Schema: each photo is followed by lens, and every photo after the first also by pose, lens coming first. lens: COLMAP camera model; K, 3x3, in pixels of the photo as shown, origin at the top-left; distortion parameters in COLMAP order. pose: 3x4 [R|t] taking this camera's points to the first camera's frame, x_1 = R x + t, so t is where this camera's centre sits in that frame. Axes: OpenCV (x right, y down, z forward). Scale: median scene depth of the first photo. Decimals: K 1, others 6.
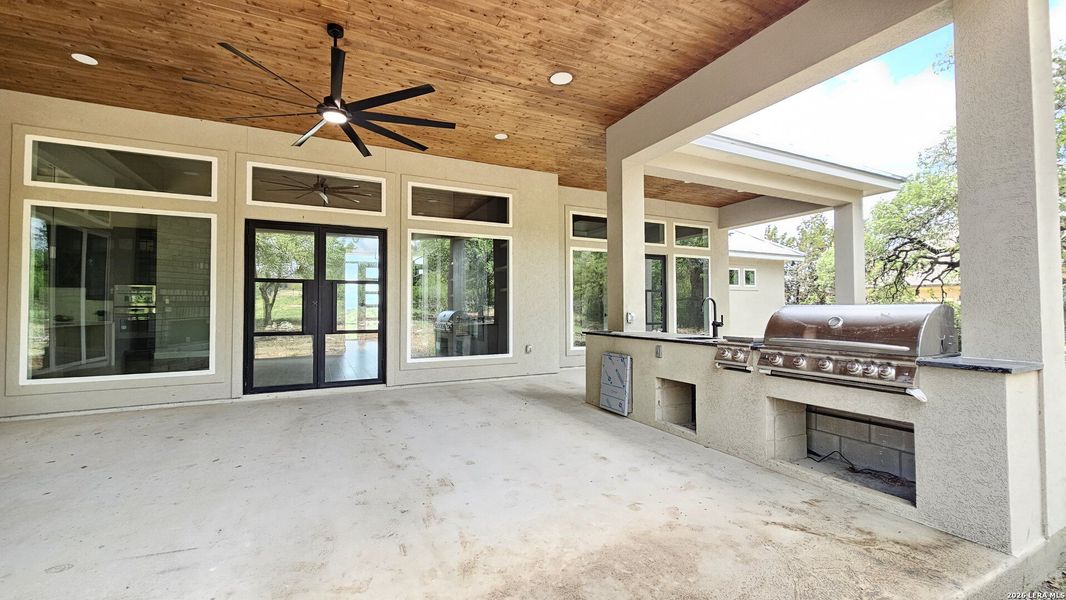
lens RADIAL K [[434.3, 0, 528.5], [0, 434.3, 298.7], [0, 0, 1]] dist [0.002105, 0.000531]
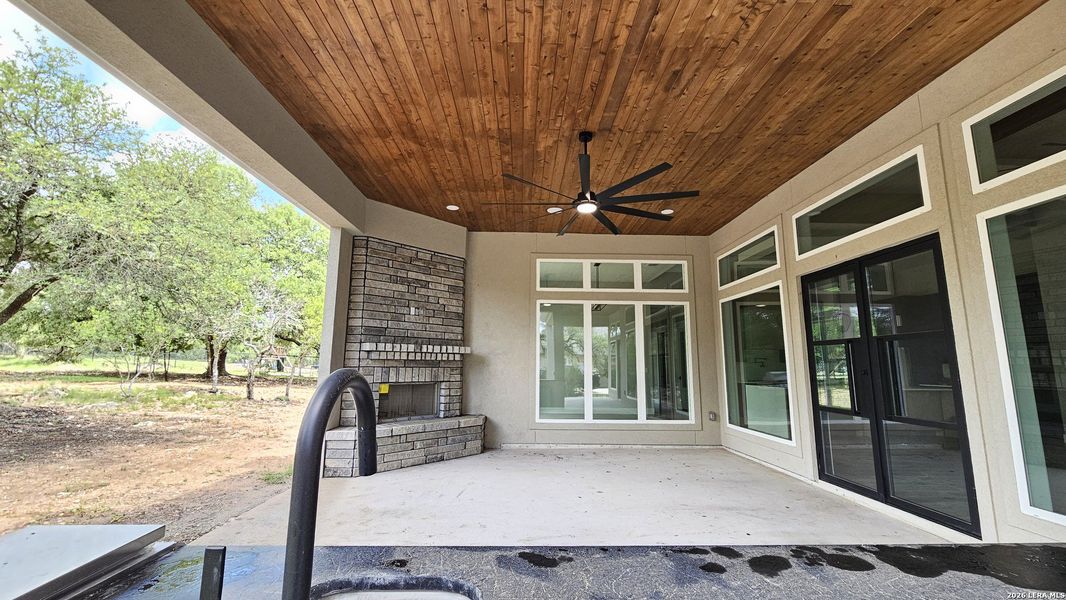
lens RADIAL K [[434.3, 0, 525.9], [0, 434.3, 297.8], [0, 0, 1]] dist [0.002105, 0.000531]
pose [[-0.424027, -0.140045, -0.894756, 0.427467], [0.014547, 0.986791, -0.161344, -0.002414], [0.905533, -0.081430, -0.416389, 0.919871]]
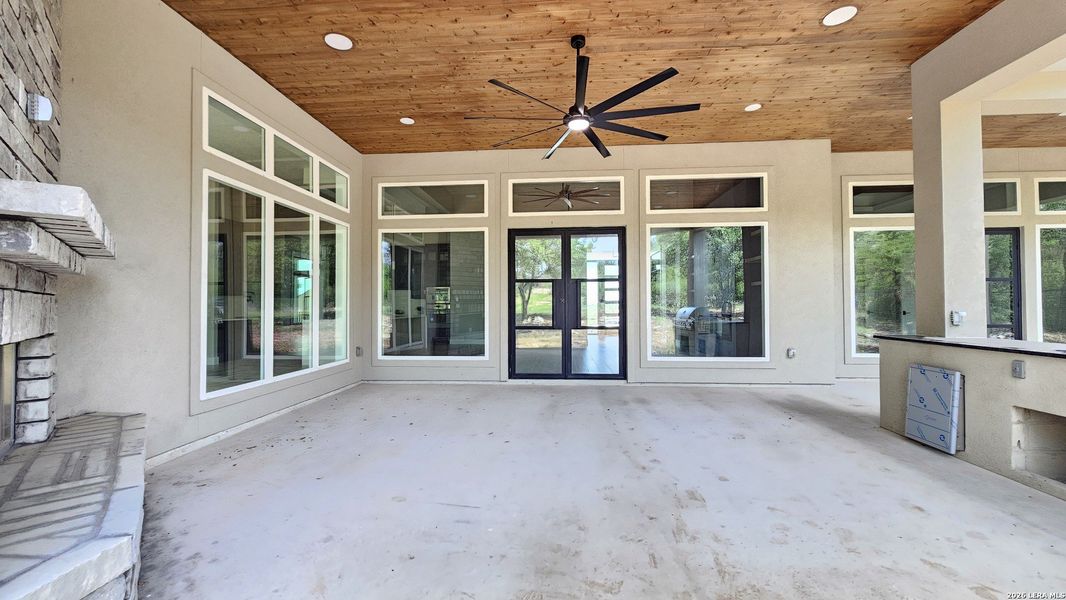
lens RADIAL K [[434.3, 0, 529.0], [0, 434.3, 298.4], [0, 0, 1]] dist [0.002105, 0.000531]
pose [[0.863253, -0.008585, -0.504698, -0.015309], [0.013513, 0.999890, 0.006106, -0.003291], [0.504590, -0.012091, 0.863274, 0.018496]]
